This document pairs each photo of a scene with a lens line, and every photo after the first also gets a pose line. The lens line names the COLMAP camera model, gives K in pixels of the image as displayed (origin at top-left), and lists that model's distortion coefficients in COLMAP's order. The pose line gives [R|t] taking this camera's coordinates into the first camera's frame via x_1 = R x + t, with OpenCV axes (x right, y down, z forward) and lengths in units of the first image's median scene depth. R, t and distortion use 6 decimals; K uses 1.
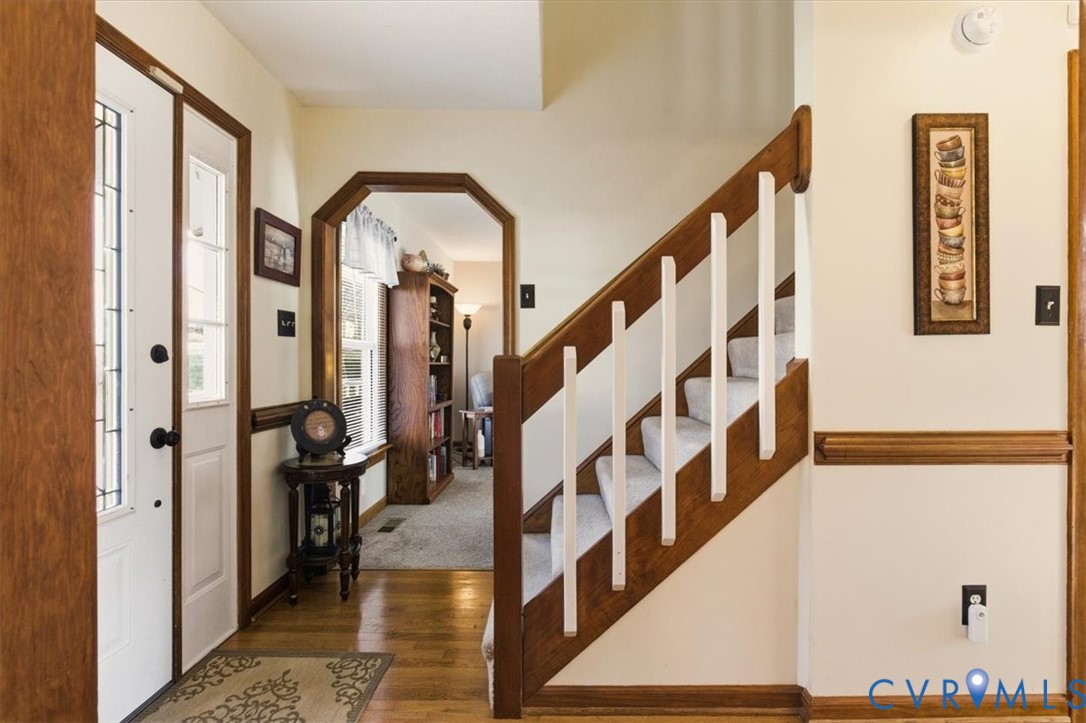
lens RADIAL K [[498.0, 0, 543.6], [0, 498.0, 365.2], [0, 0, 1]] dist [-0.005004, 0.000063]
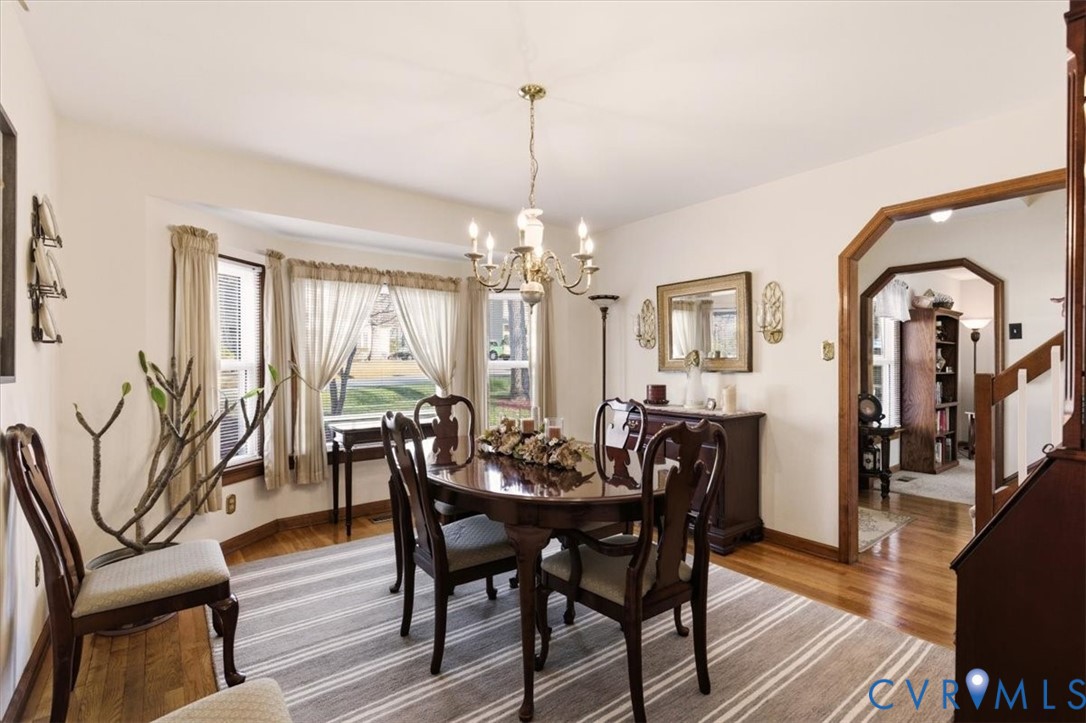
lens RADIAL K [[498.0, 0, 566.7], [0, 498.0, 363.8], [0, 0, 1]] dist [-0.005004, 0.000063]
pose [[0.653705, -0.002989, -0.756744, 0.146435], [-0.004850, 0.999955, -0.008139, -0.014043], [0.756734, 0.008991, 0.653661, -0.686932]]
